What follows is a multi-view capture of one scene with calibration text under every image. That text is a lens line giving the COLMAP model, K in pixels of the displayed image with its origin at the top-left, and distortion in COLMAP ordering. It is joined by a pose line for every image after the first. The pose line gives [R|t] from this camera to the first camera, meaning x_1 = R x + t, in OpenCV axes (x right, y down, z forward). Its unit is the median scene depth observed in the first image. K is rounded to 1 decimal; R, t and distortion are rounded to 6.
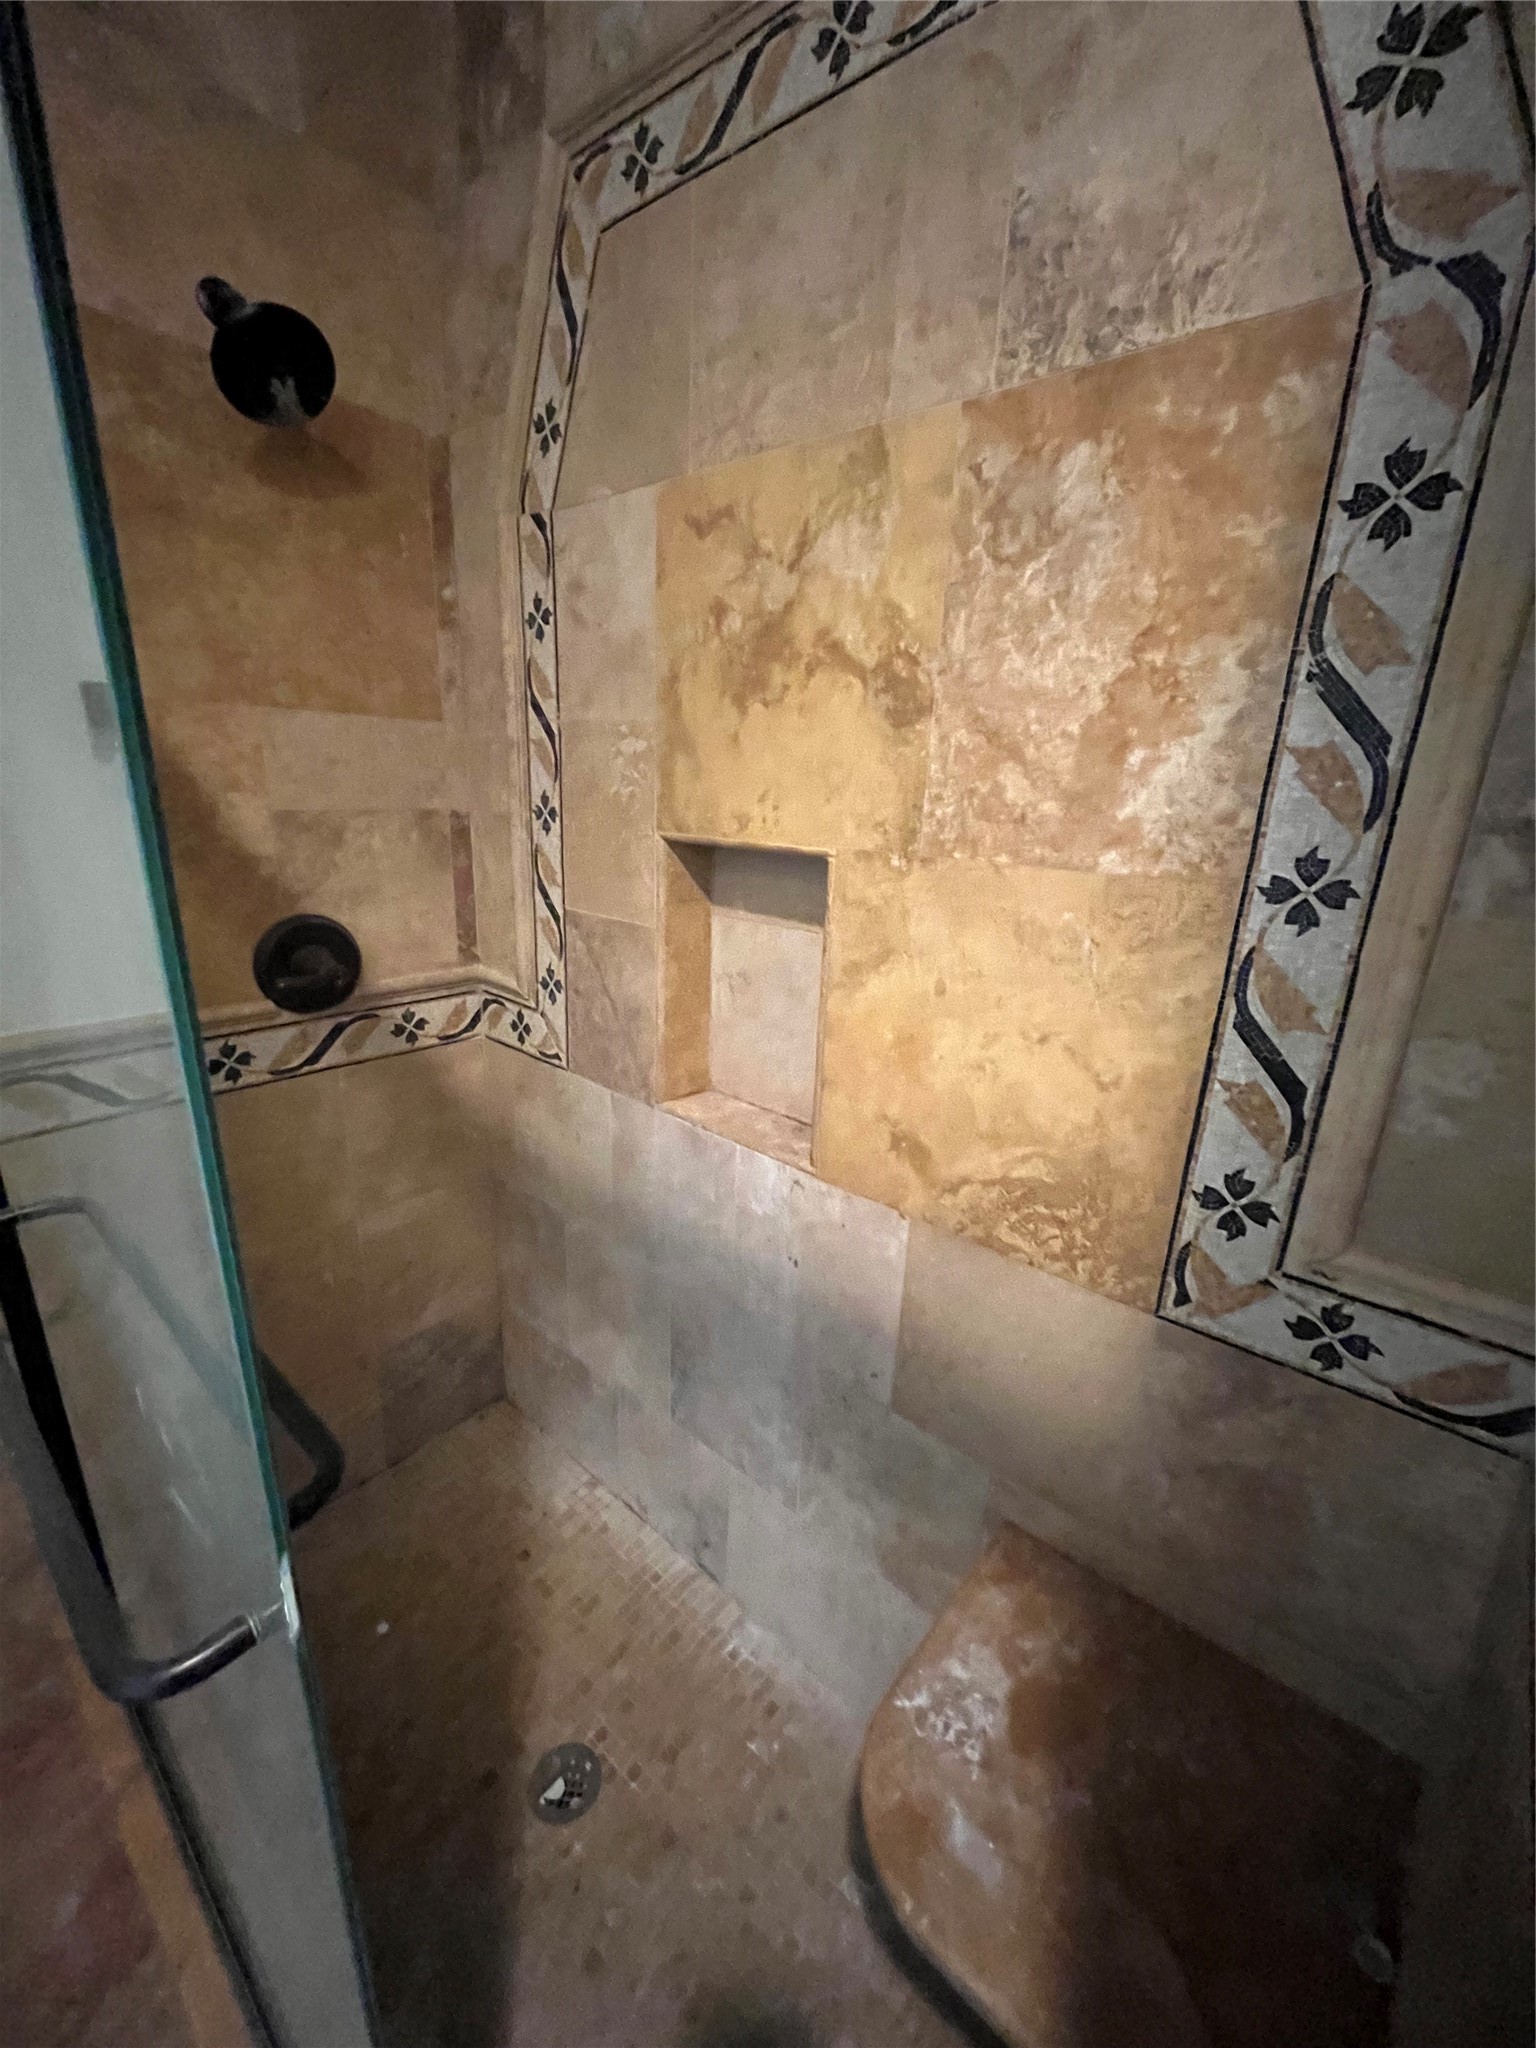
lens RADIAL K [[824.9, 0, 767.6], [0, 824.9, 1016.7], [0, 0, 1]] dist [-0.003523, 0.000586]
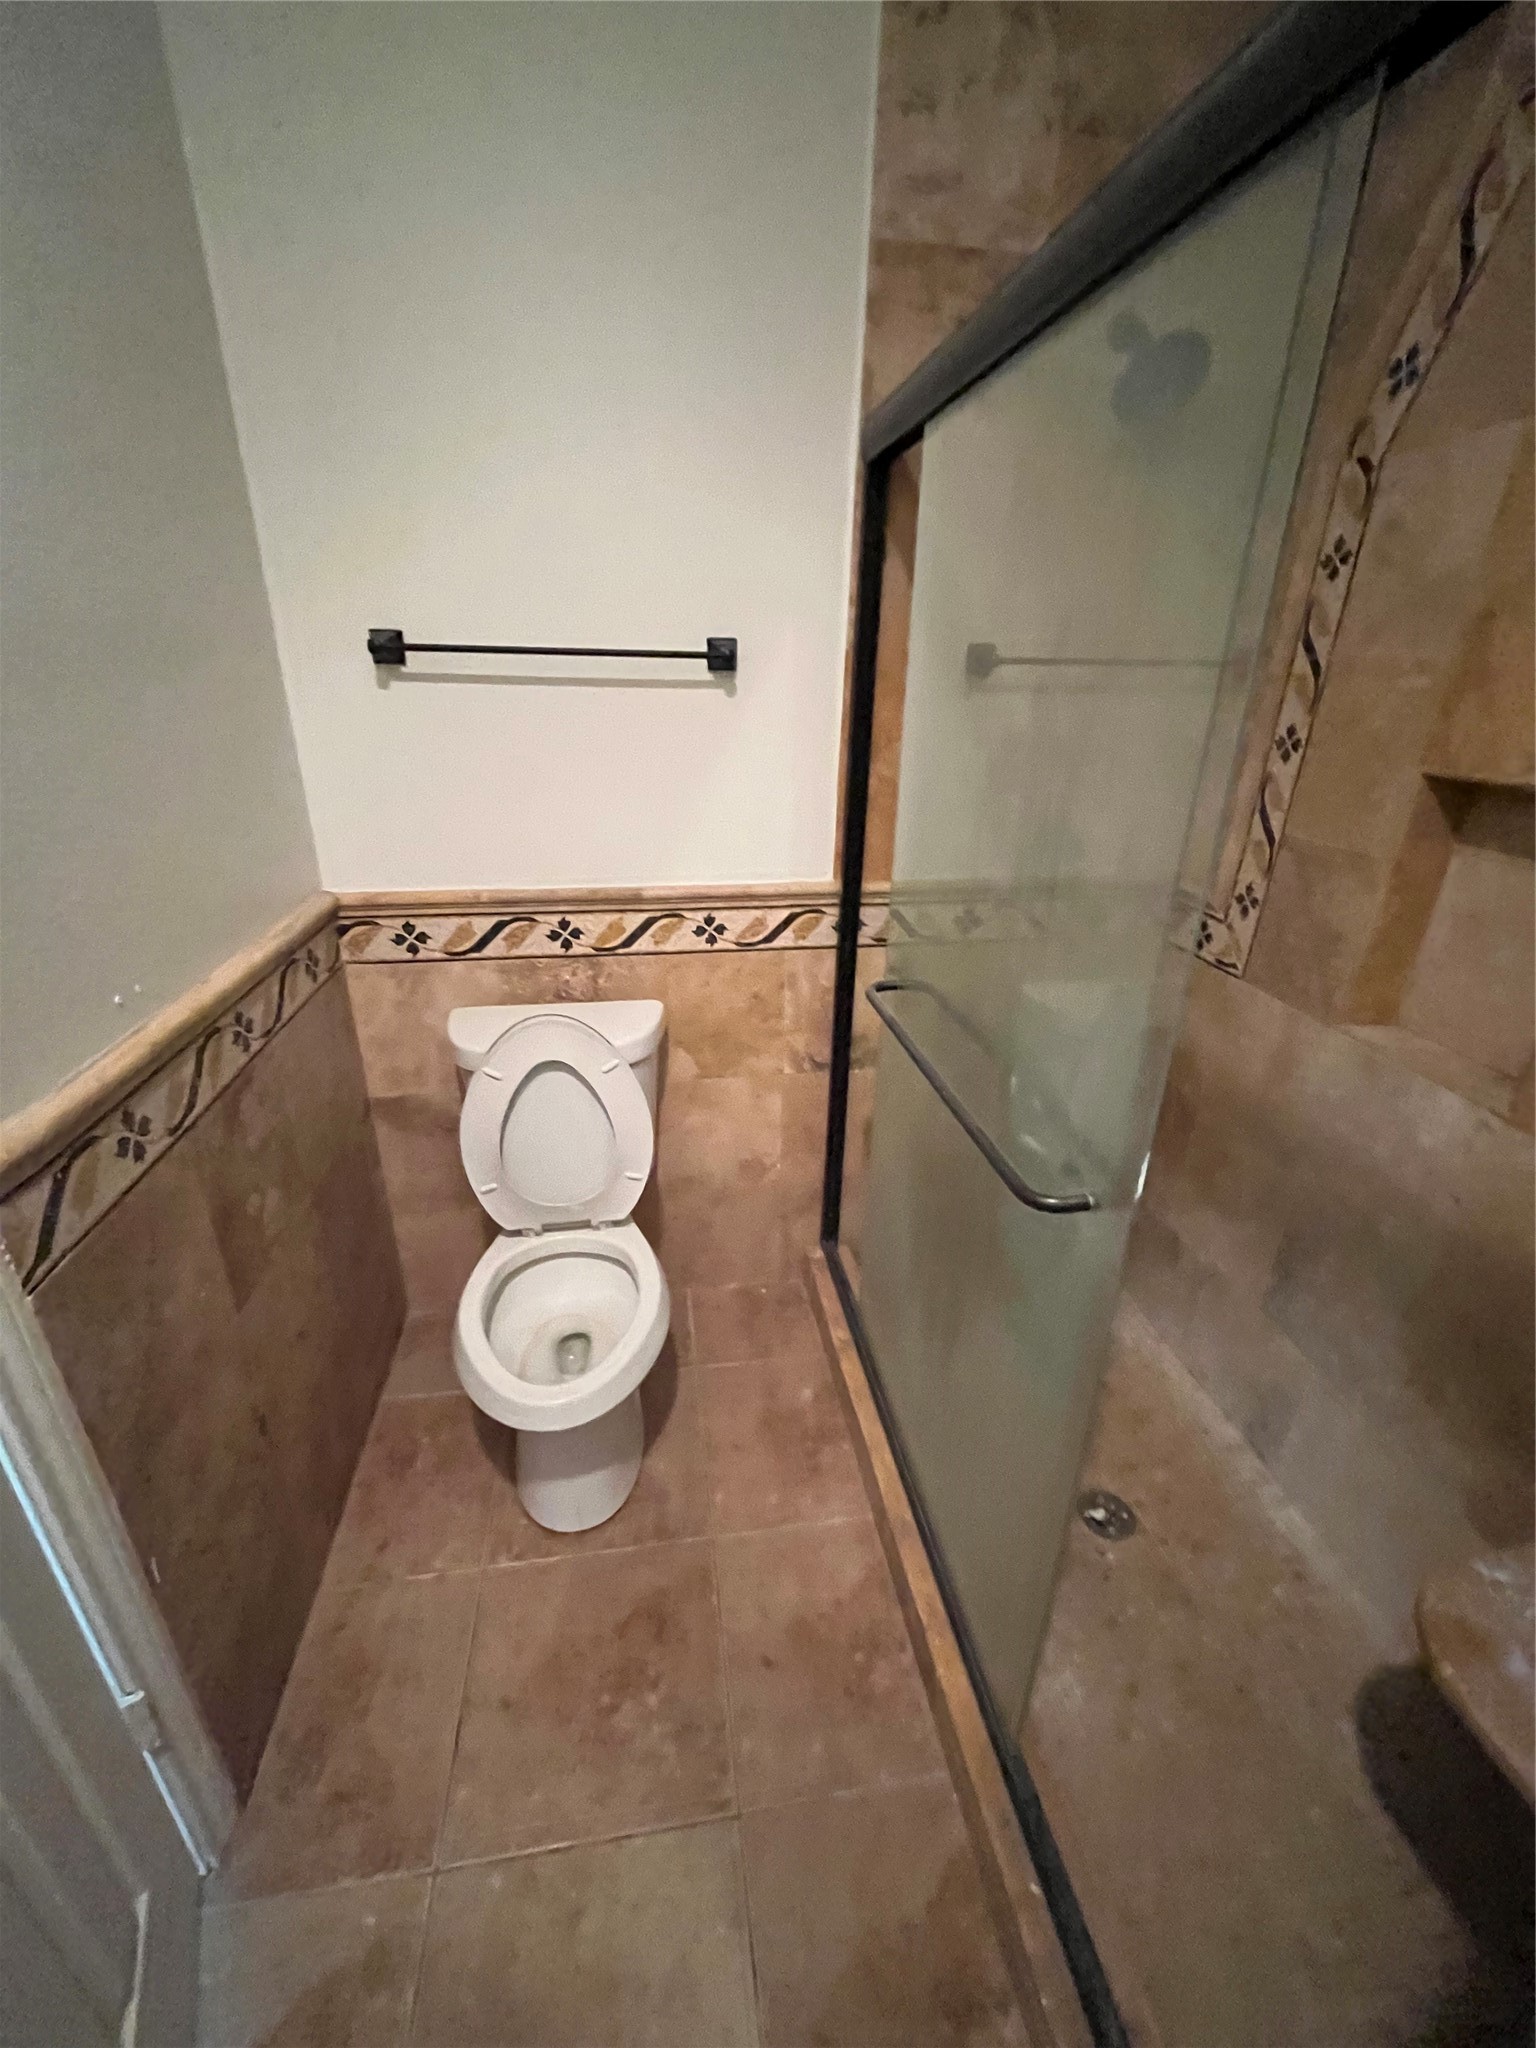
lens RADIAL K [[824.9, 0, 767.3], [0, 824.9, 1024.0], [0, 0, 1]] dist [-0.003523, 0.000586]
pose [[0.760478, 0.236265, -0.604857, -0.048031], [-0.171659, 0.971470, 0.163645, 0.059167], [0.626263, -0.020620, 0.779339, -0.316019]]
